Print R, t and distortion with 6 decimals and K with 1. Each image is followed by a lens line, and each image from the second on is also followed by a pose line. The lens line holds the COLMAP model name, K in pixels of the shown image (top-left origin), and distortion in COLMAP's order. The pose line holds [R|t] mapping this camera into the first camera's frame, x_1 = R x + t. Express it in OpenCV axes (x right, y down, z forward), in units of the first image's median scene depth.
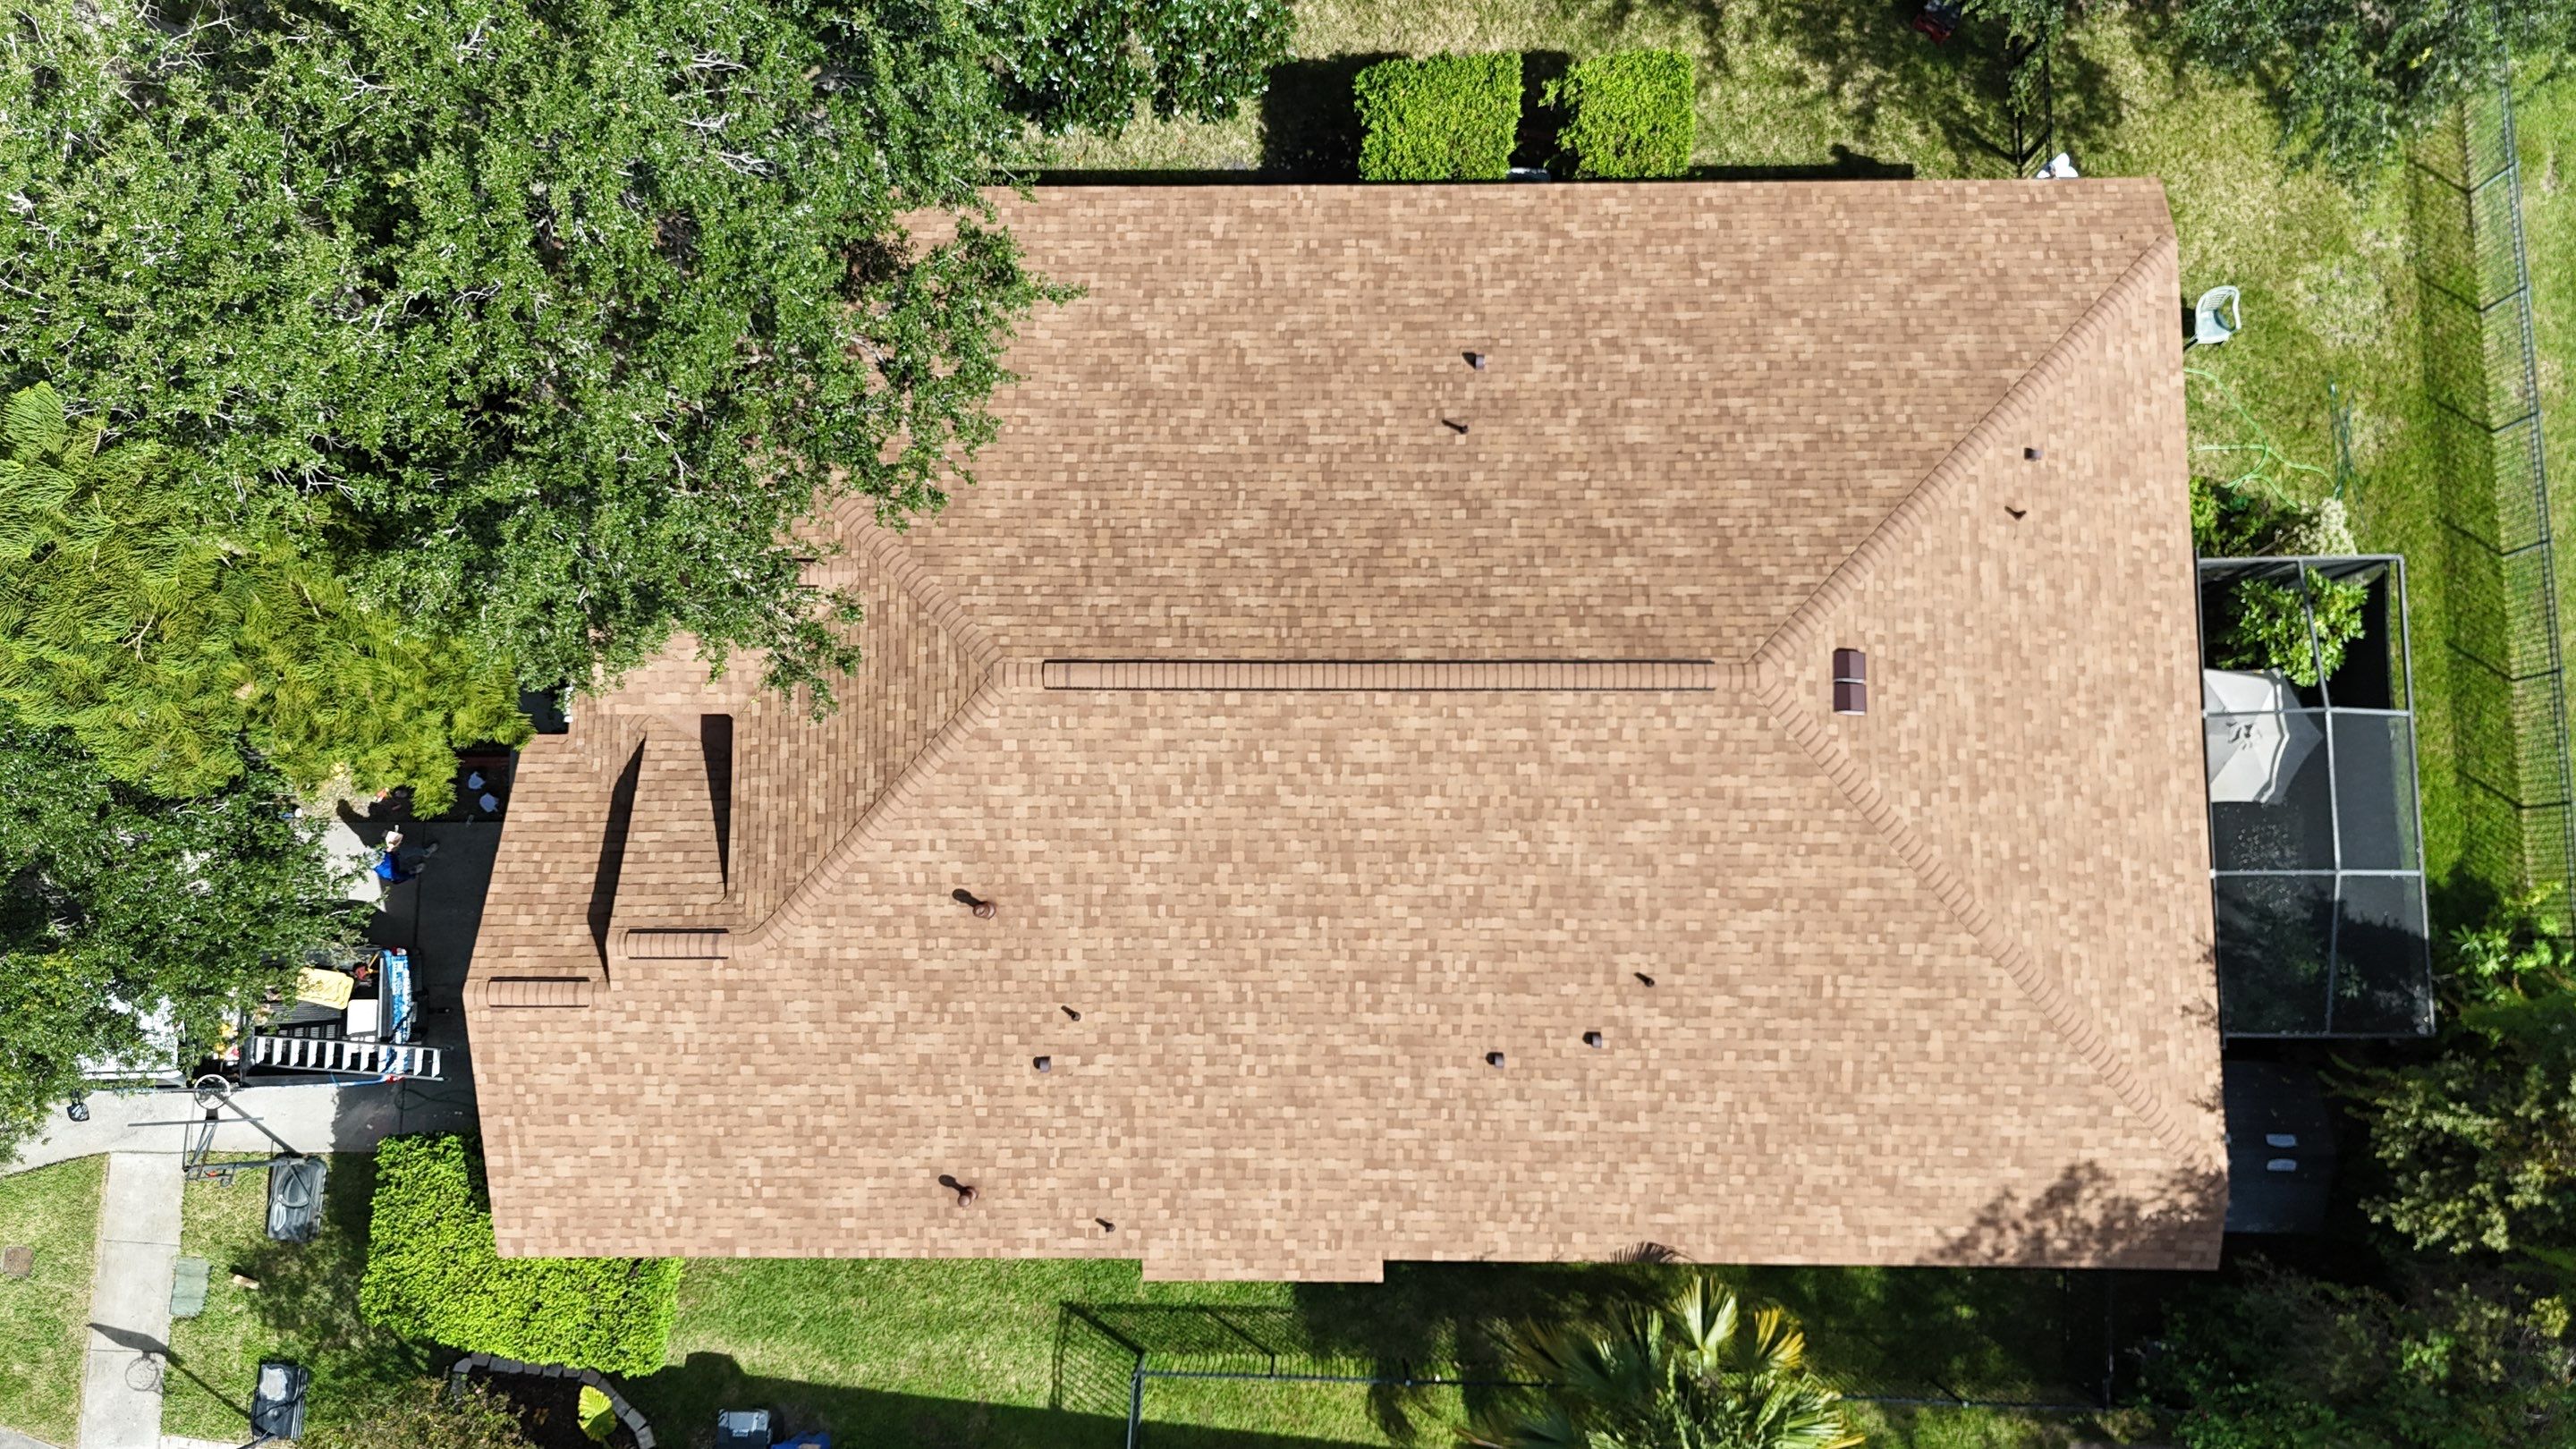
lens RADIAL K [[1876.1, 0, 1278.7], [0, 1876.1, 705.6], [0, 0, 1]] dist [0.088858, -0.092708]
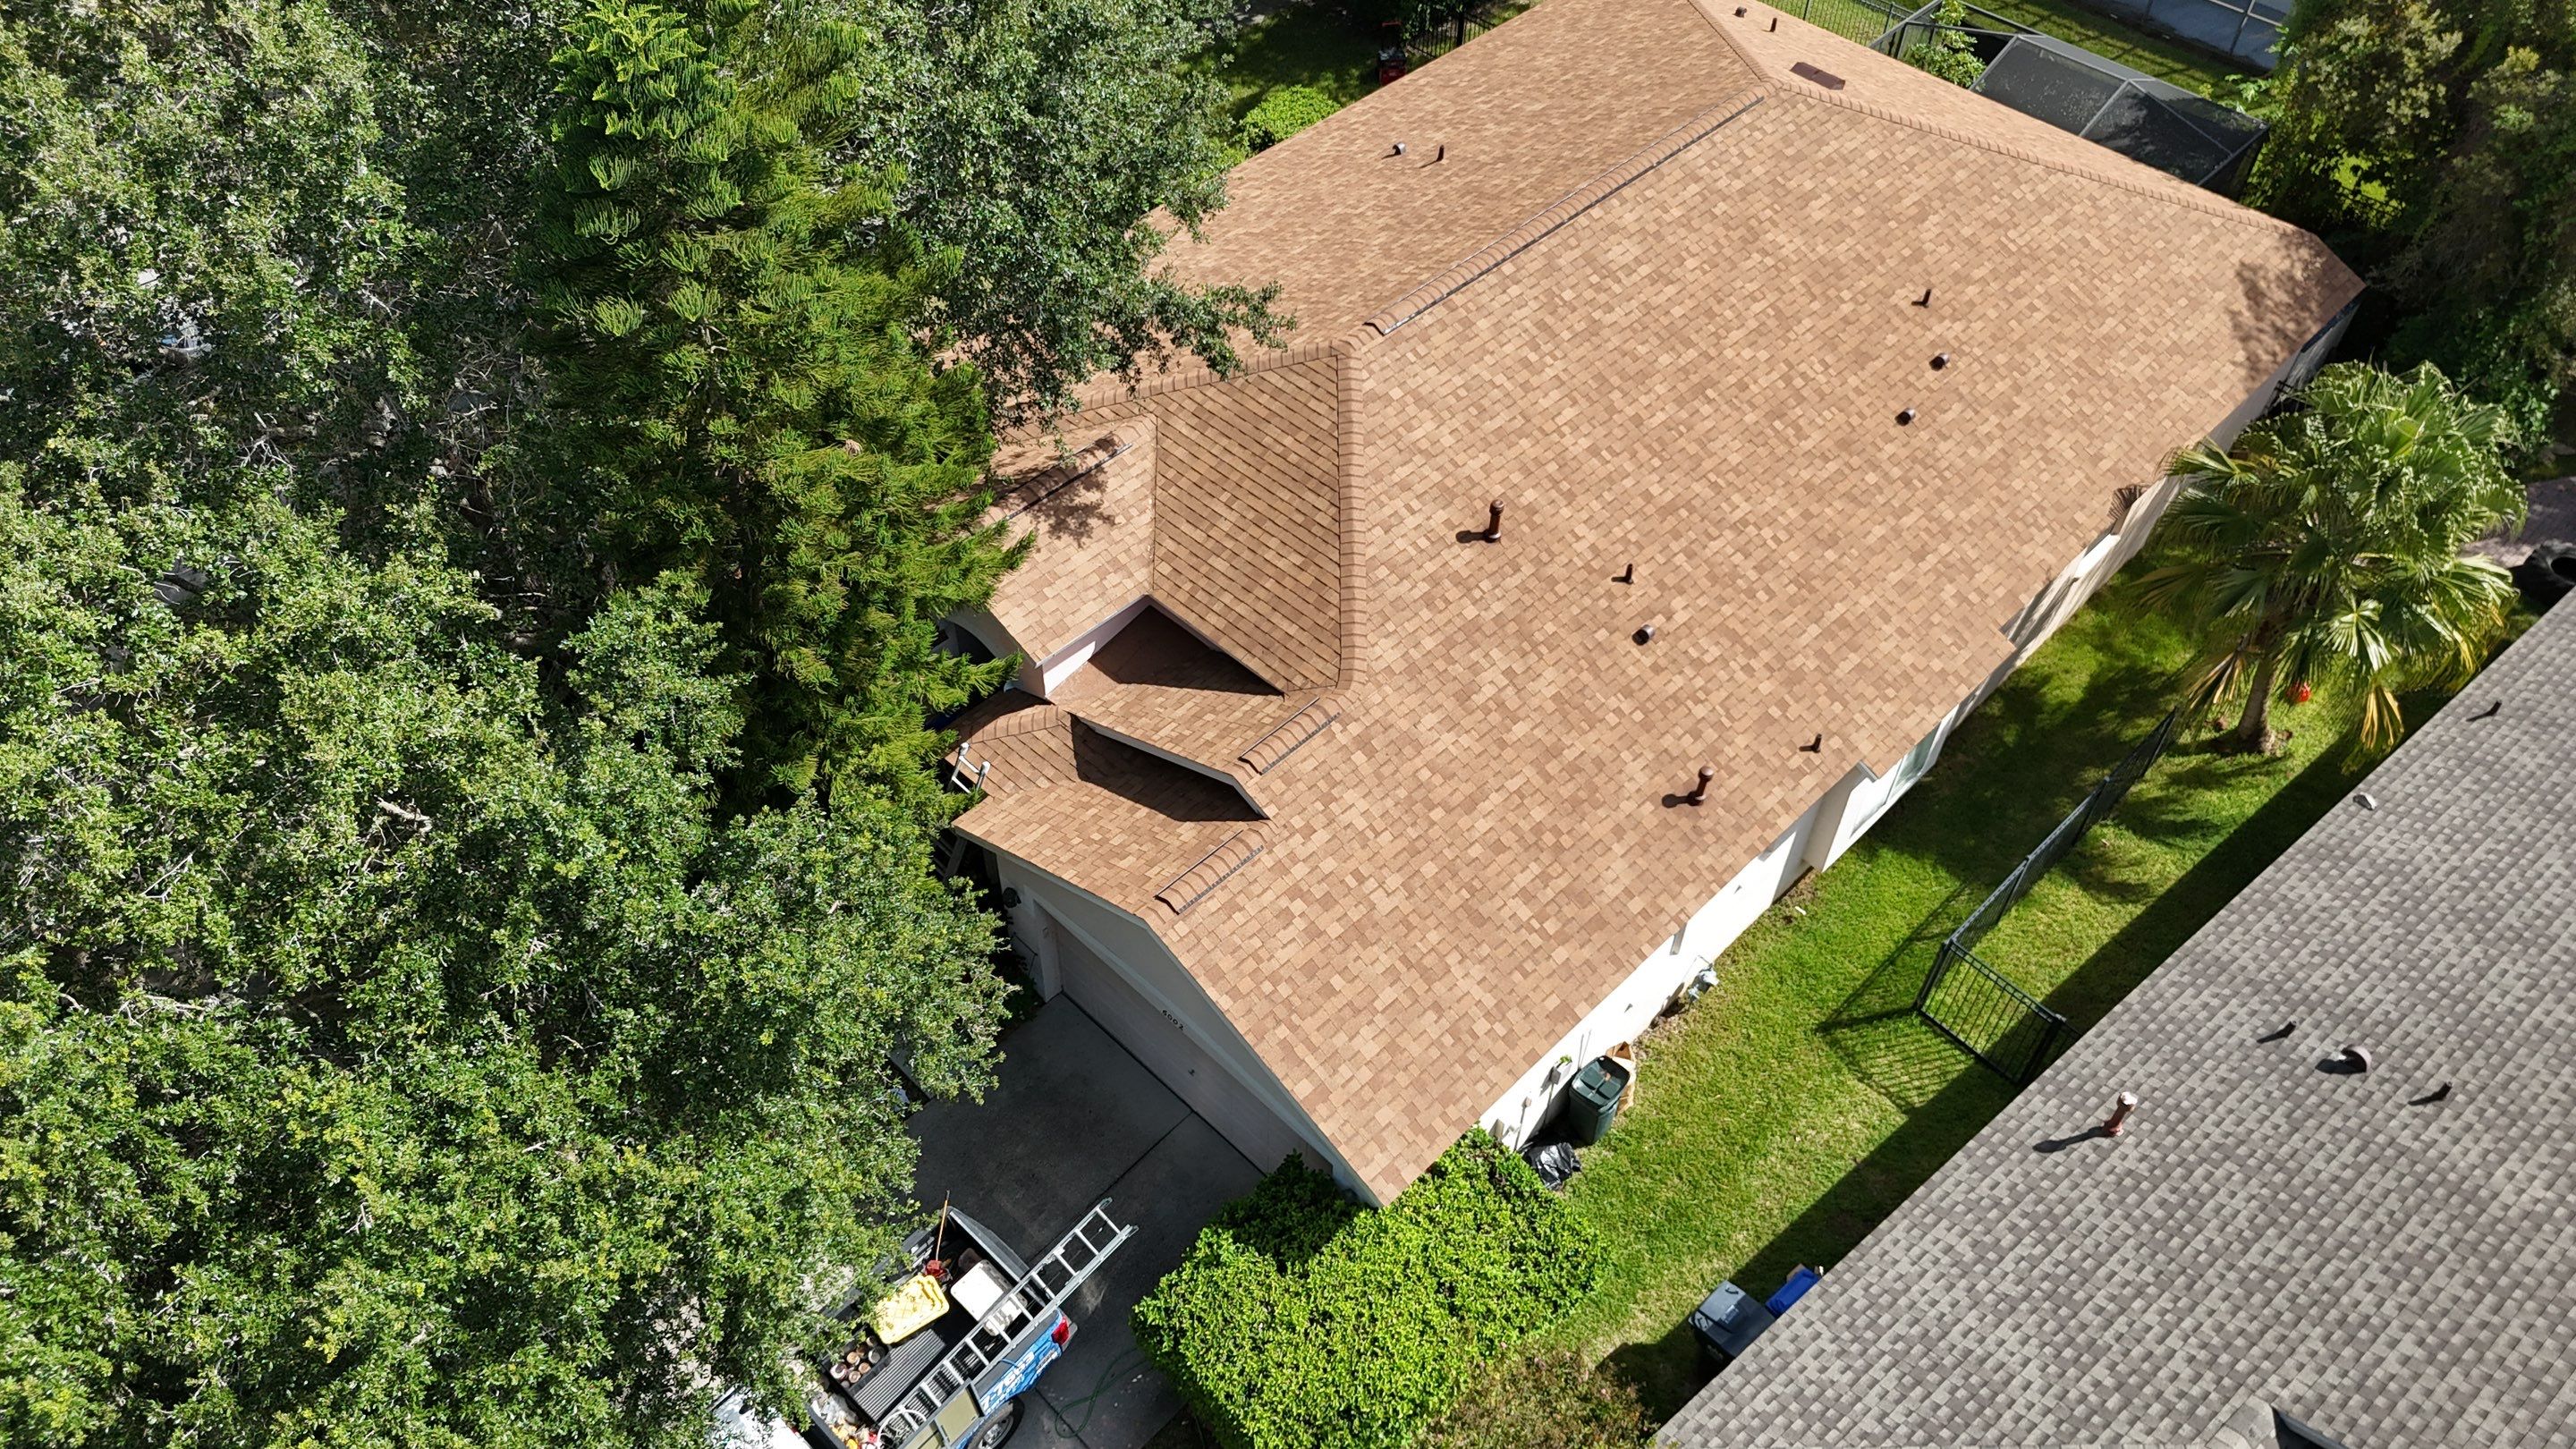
lens RADIAL K [[1876.1, 0, 1276.0], [0, 1876.1, 728.0], [0, 0, 1]] dist [0.088858, -0.092708]
pose [[0.703366, -0.505950, 0.499290, -0.745745], [0.701560, 0.607166, -0.373045, 0.439324], [-0.114409, 0.612669, 0.782015, 0.312294]]
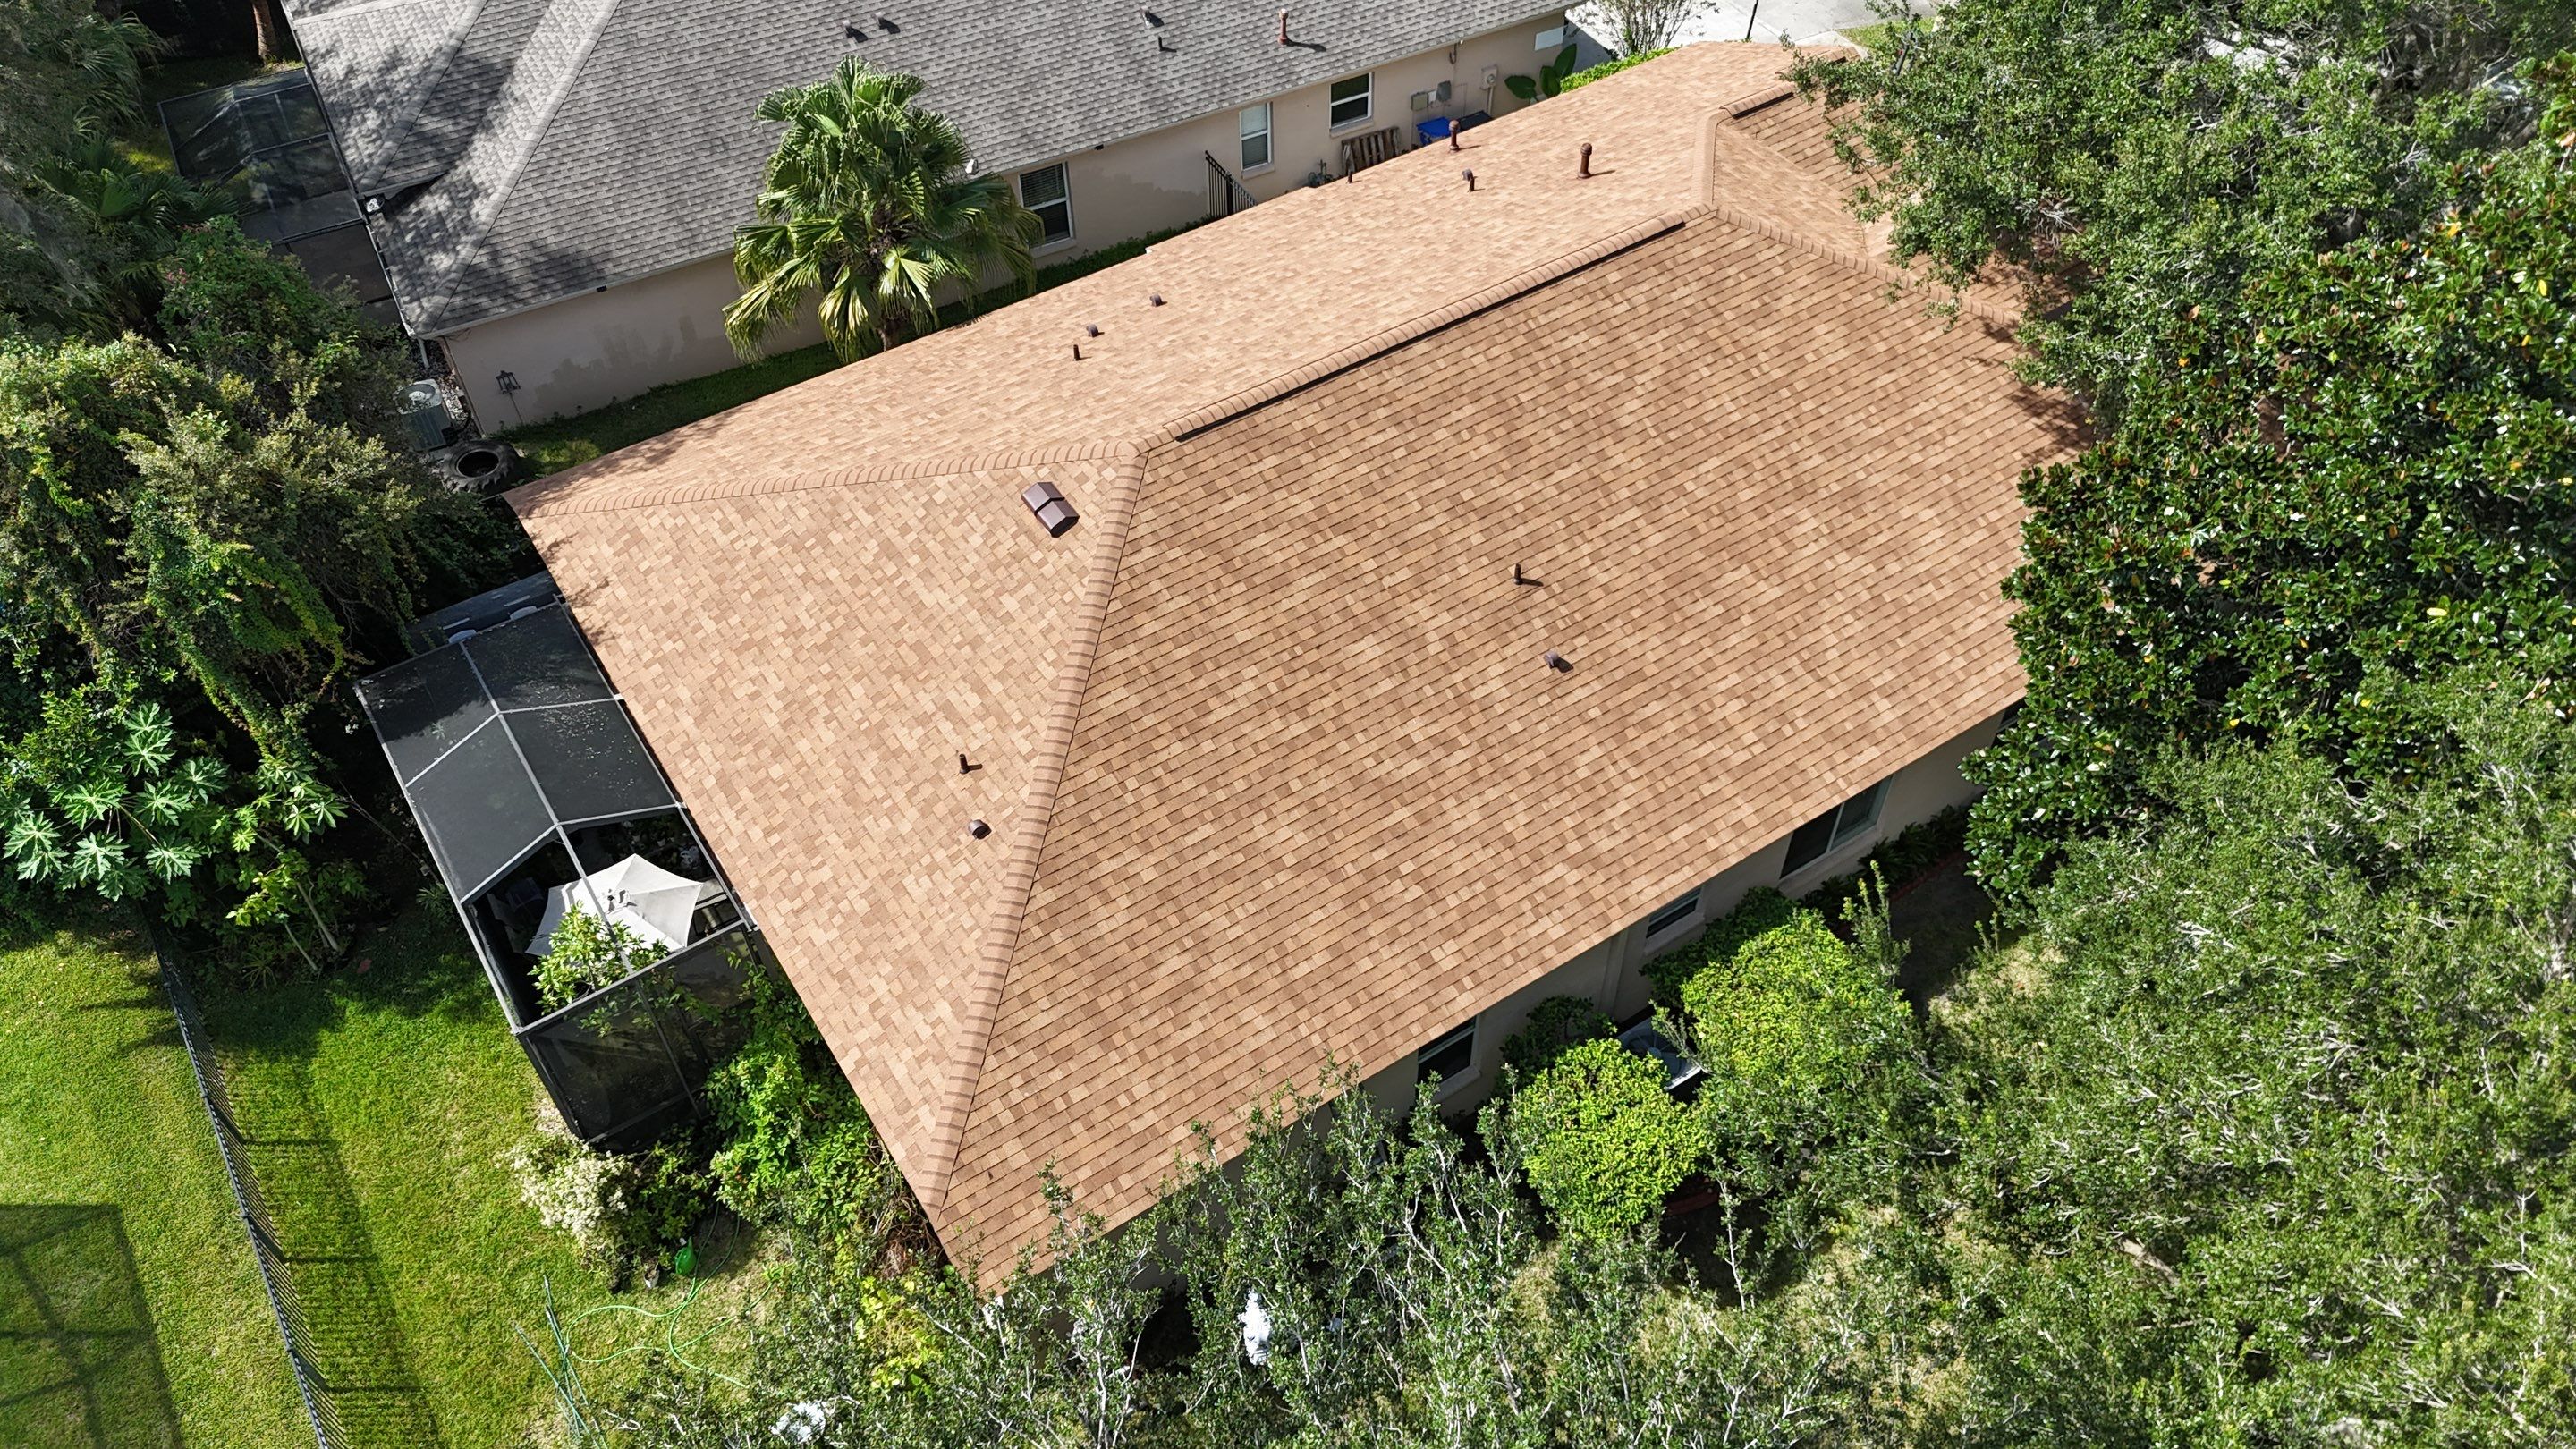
lens RADIAL K [[1876.1, 0, 1290.6], [0, 1876.1, 719.3], [0, 0, 1]] dist [0.088858, -0.092708]
pose [[-0.831949, 0.432905, -0.347064, 0.581623], [-0.547648, -0.540213, 0.638946, -0.764063], [0.089114, 0.721639, 0.686509, 0.409786]]
